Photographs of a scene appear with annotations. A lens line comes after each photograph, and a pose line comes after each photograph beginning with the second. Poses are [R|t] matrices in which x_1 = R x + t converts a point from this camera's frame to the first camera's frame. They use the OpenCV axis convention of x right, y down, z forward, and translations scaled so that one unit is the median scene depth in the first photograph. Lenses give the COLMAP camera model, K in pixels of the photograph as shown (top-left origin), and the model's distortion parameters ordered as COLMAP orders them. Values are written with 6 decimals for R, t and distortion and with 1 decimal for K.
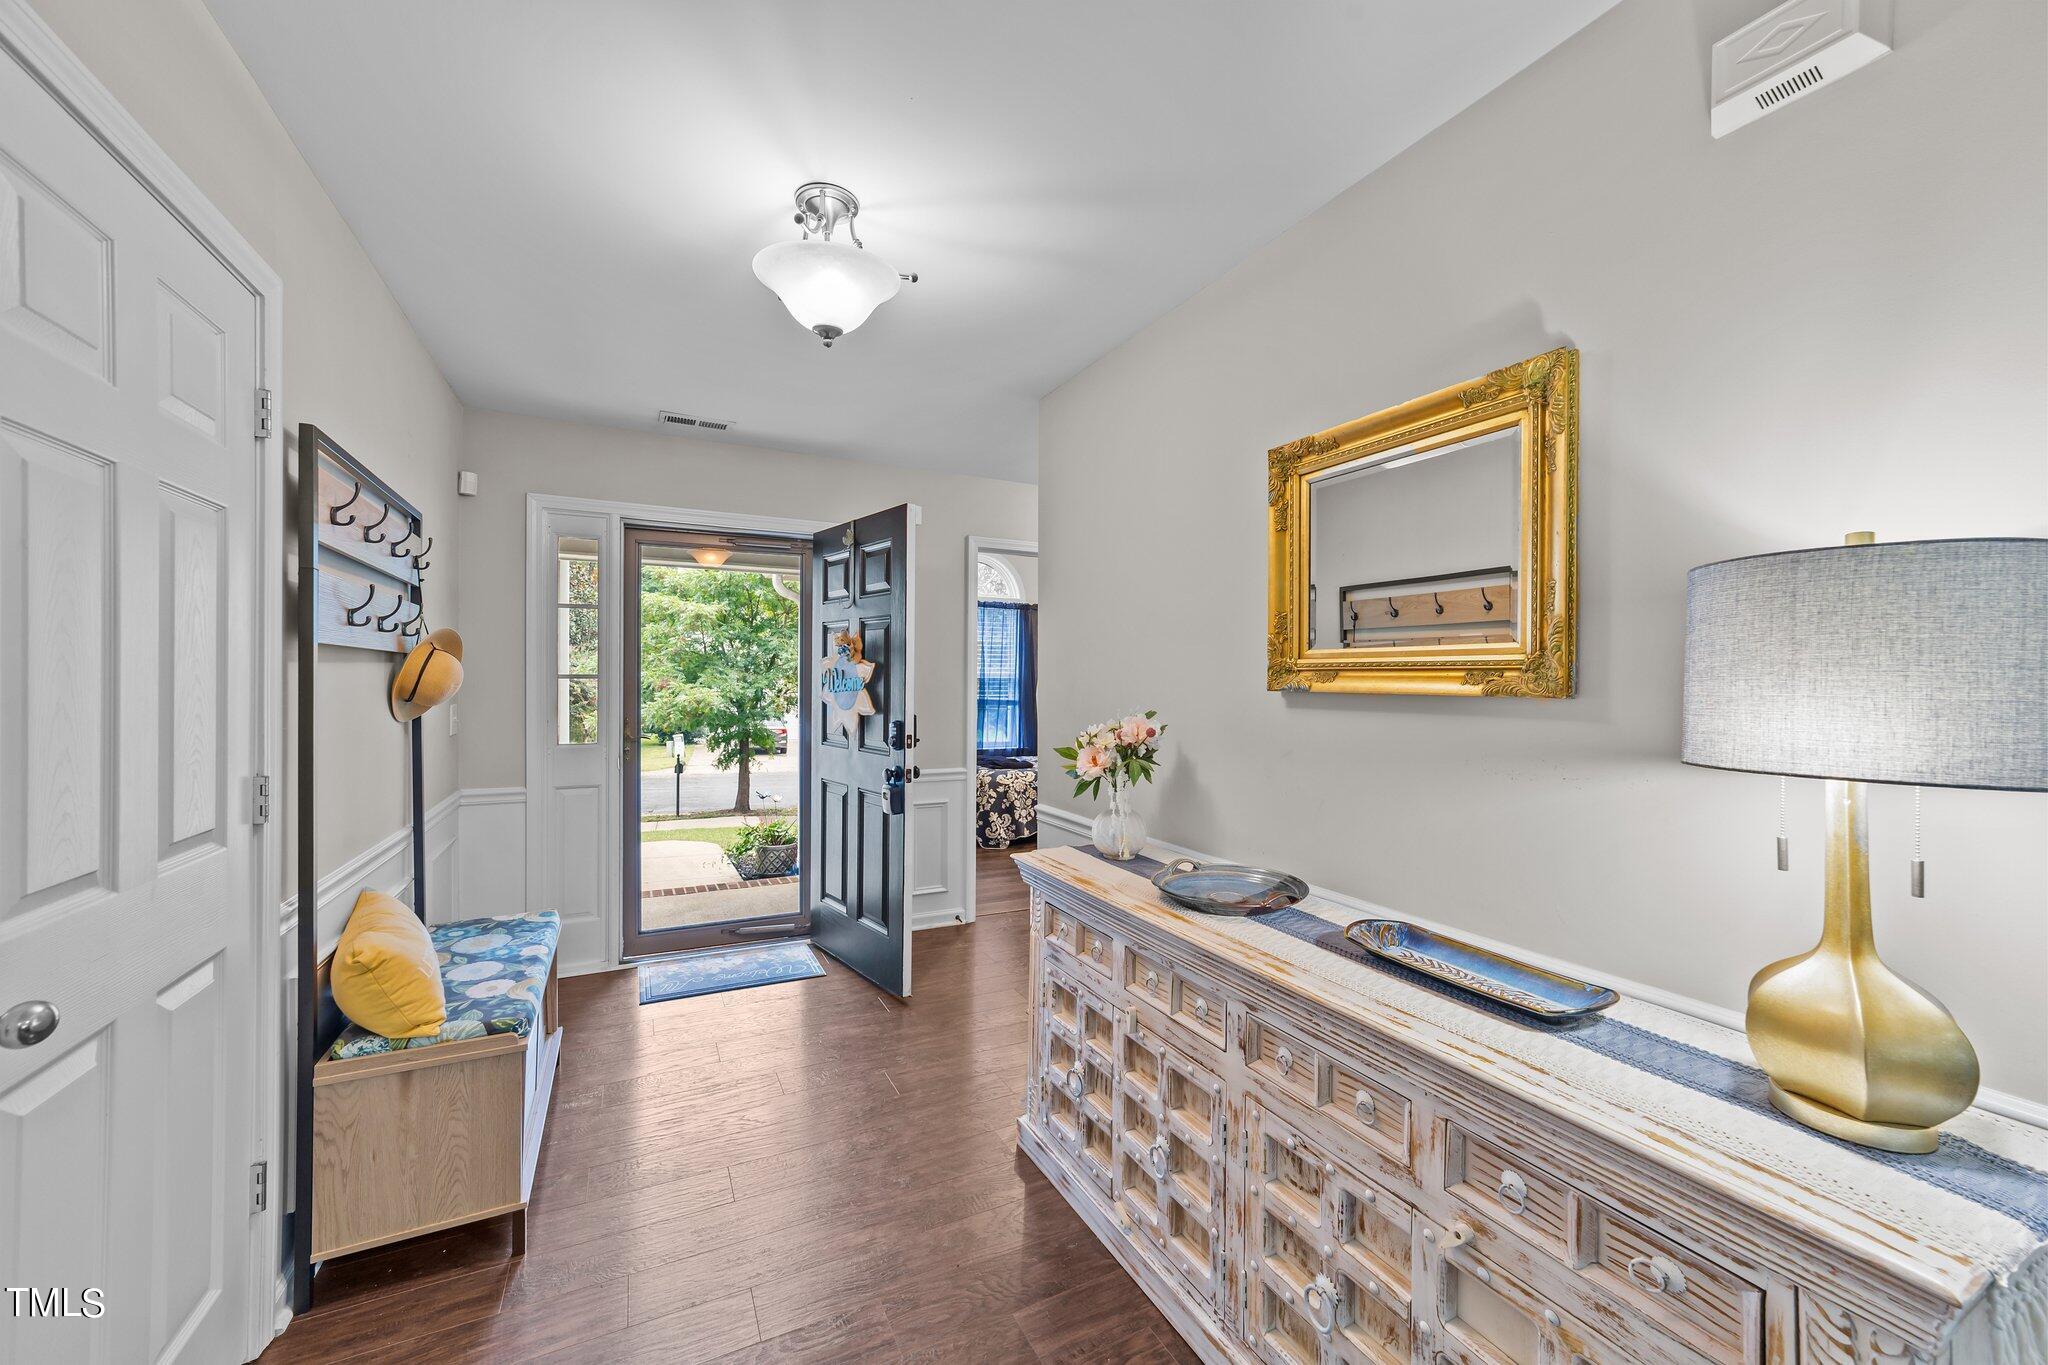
lens RADIAL K [[781.0, 0, 1025.3], [0, 781.0, 676.9], [0, 0, 1]] dist [-0.001811, 0.002565]
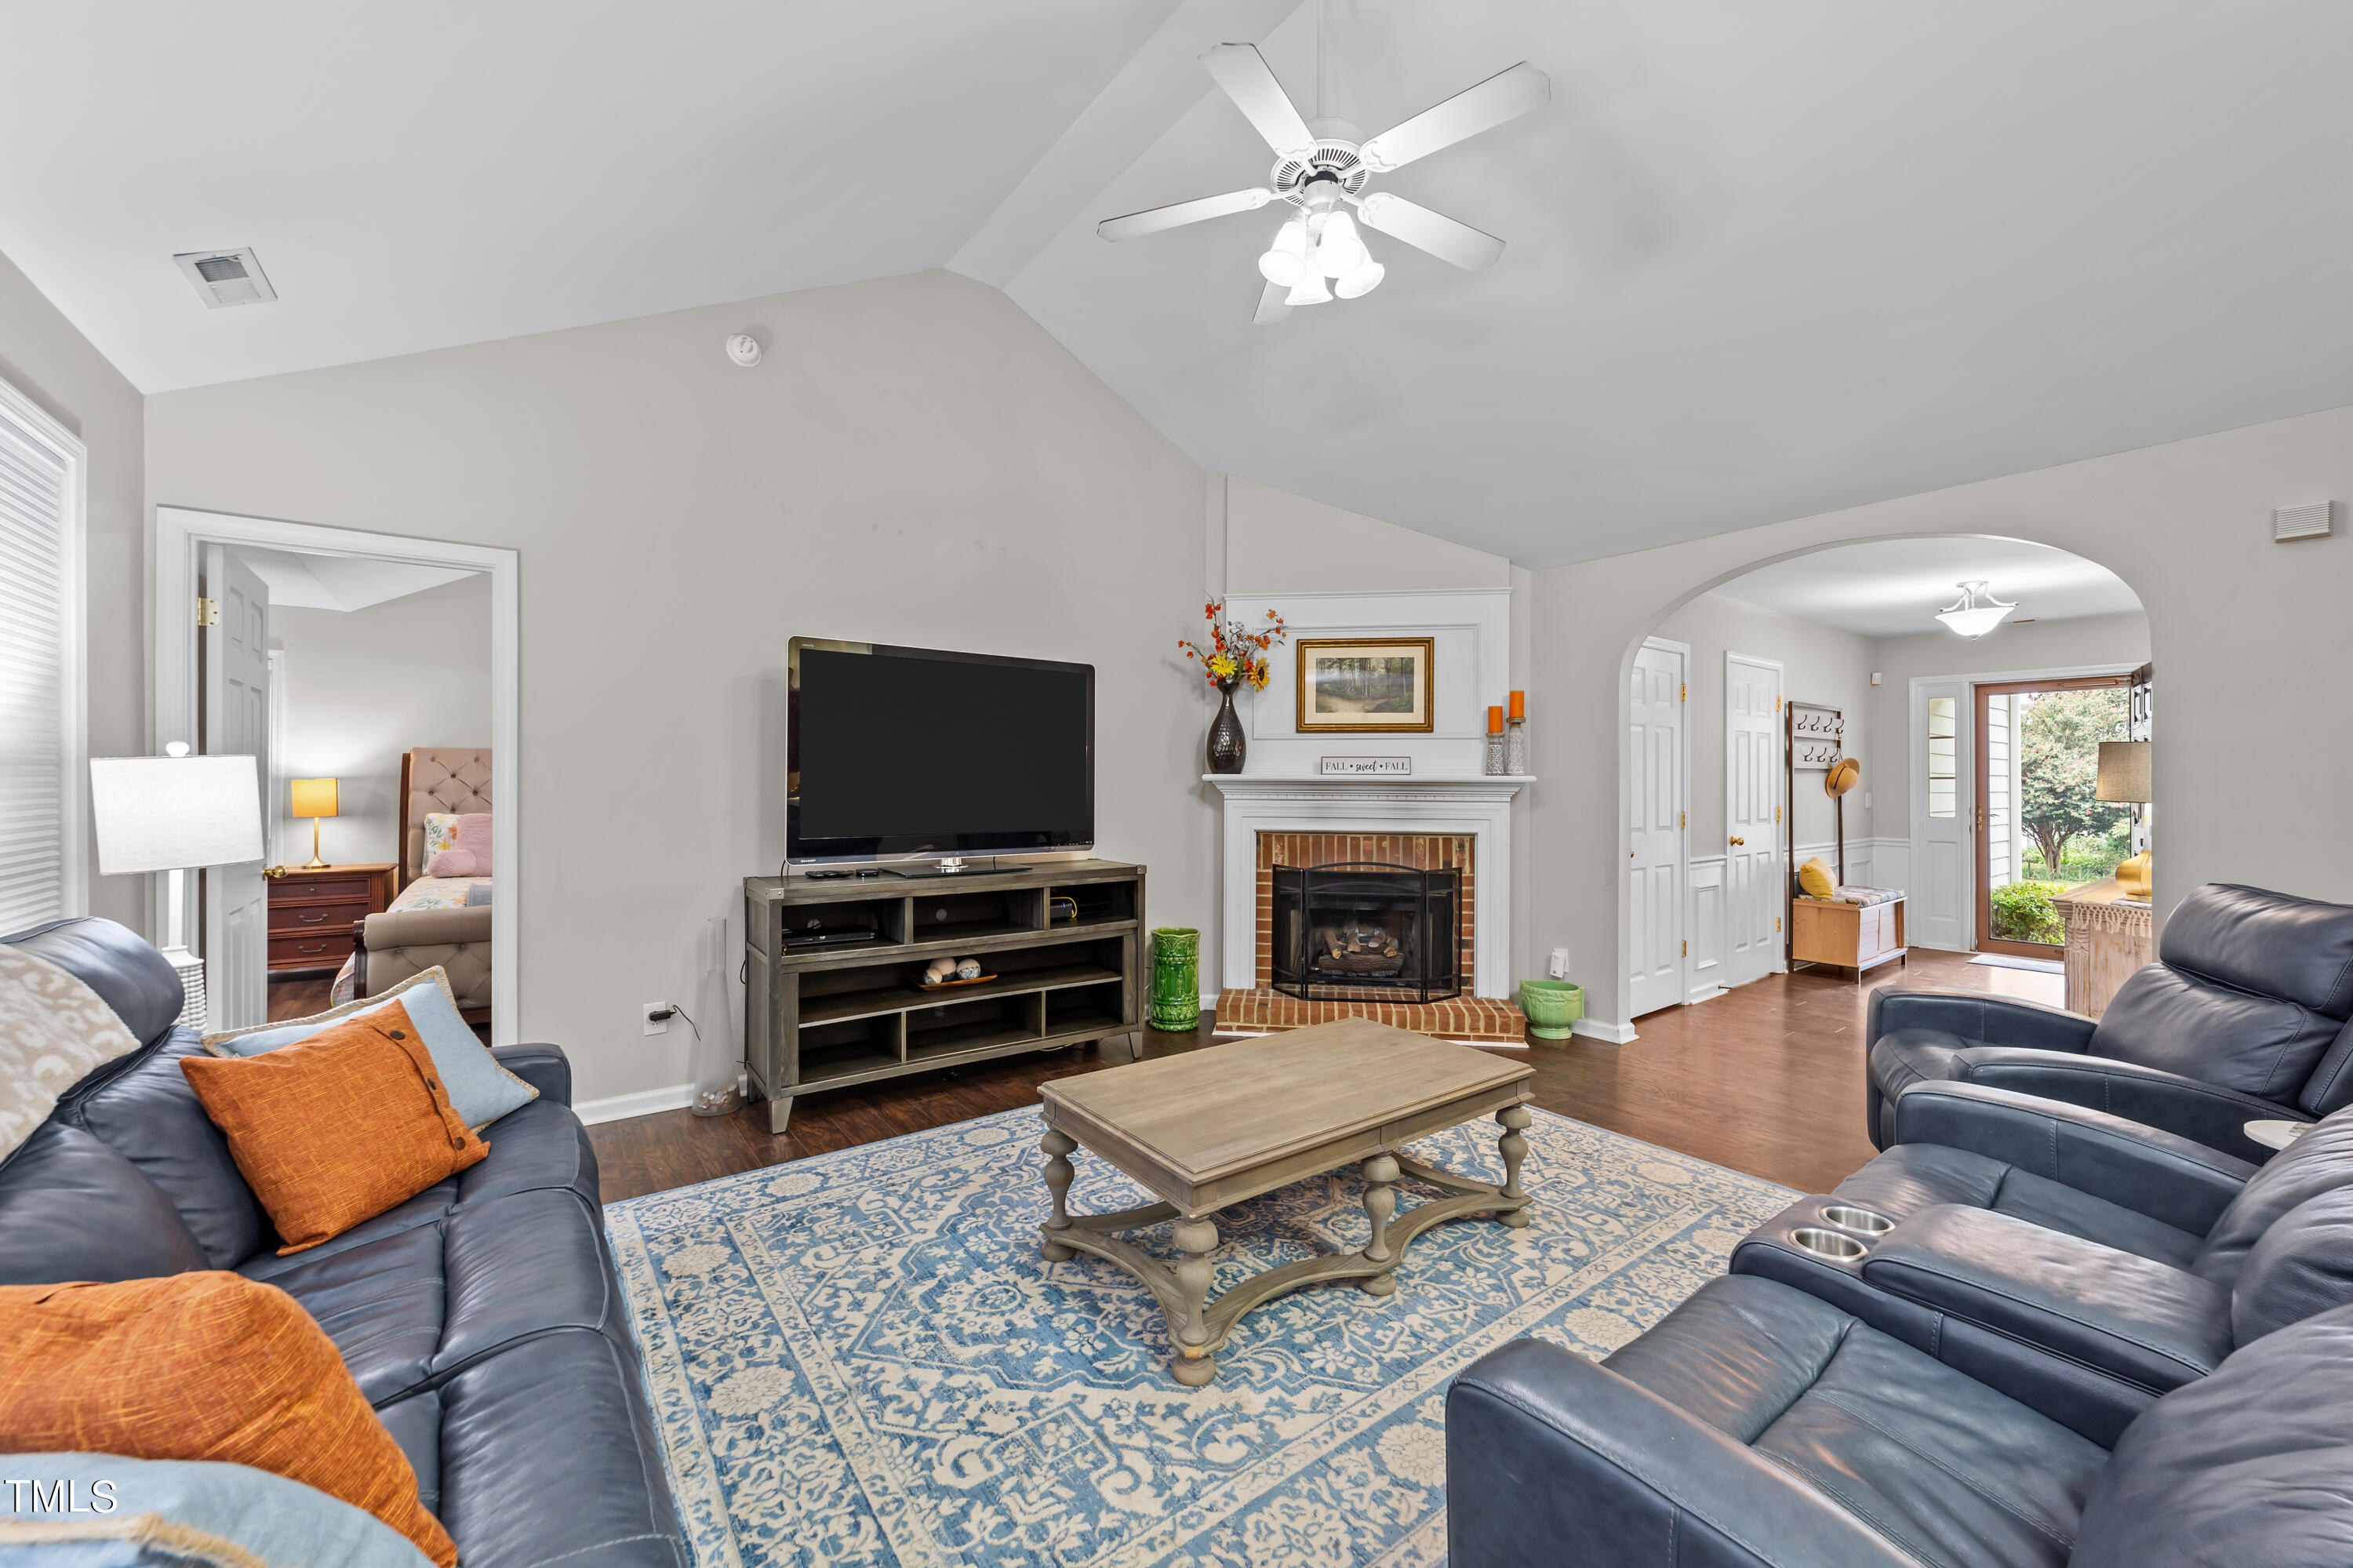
lens RADIAL K [[897.3, 0, 1168.1], [0, 897.3, 773.6], [0, 0, 1]] dist [-0.001811, 0.002565]
pose [[0.171060, -0.008333, -0.985225, 1.791613], [0.003915, 0.999962, -0.007778, -0.002409], [0.985253, -0.002527, 0.171086, -1.694855]]
